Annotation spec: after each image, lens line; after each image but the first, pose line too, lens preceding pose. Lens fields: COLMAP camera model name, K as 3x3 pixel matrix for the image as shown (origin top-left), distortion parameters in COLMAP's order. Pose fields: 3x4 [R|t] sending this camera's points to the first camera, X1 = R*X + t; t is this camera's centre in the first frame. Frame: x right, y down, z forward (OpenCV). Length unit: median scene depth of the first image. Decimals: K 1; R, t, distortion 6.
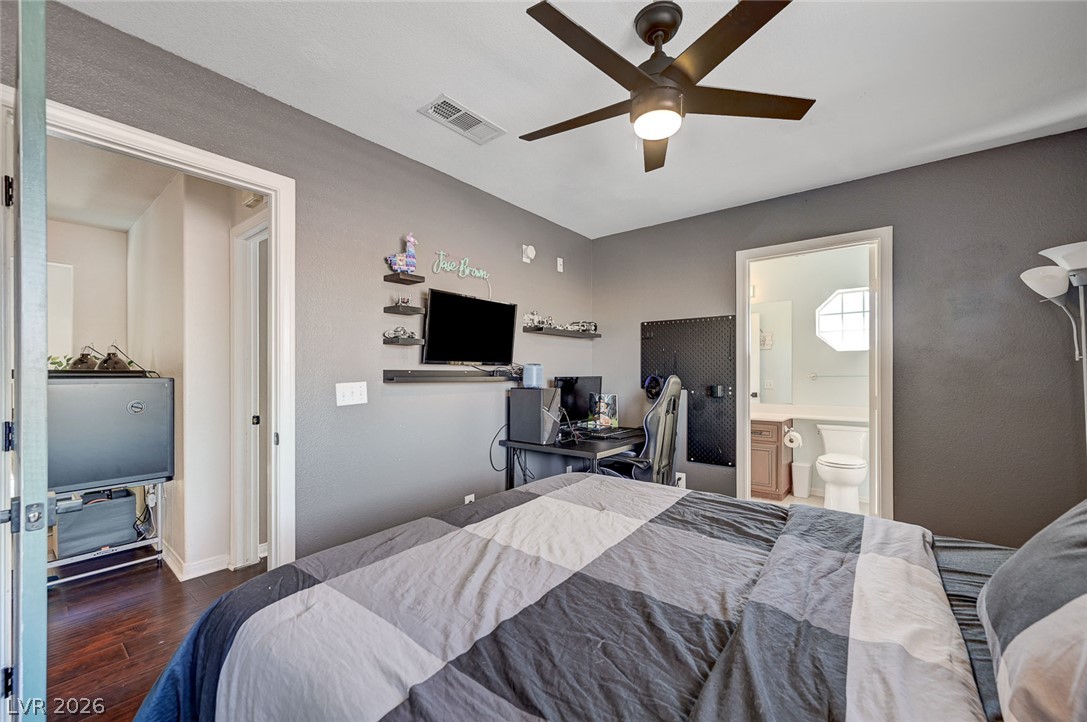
lens RADIAL K [[430.4, 0, 542.9], [0, 430.4, 367.6], [0, 0, 1]] dist [0.001239, 0.000180]
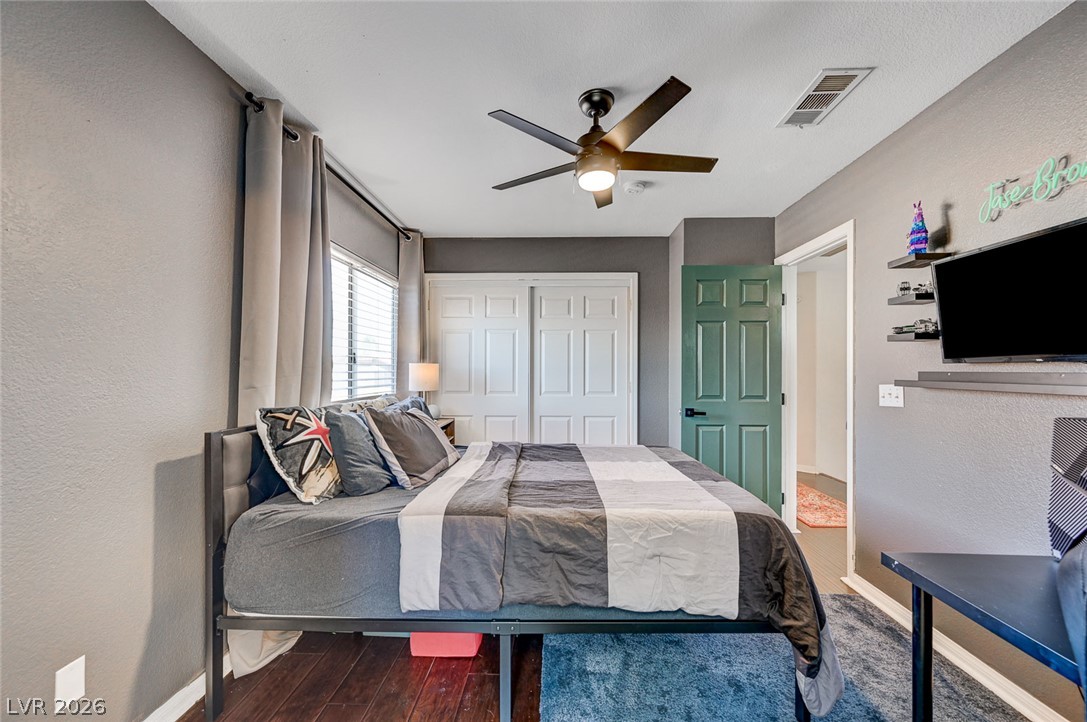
lens RADIAL K [[430.4, 0, 546.2], [0, 430.4, 368.0], [0, 0, 1]] dist [0.001239, 0.000180]
pose [[-0.808764, -0.014623, -0.587952, 0.711963], [-0.009144, 0.999883, -0.012290, 0.015439], [0.588062, -0.004563, -0.808803, 1.221702]]
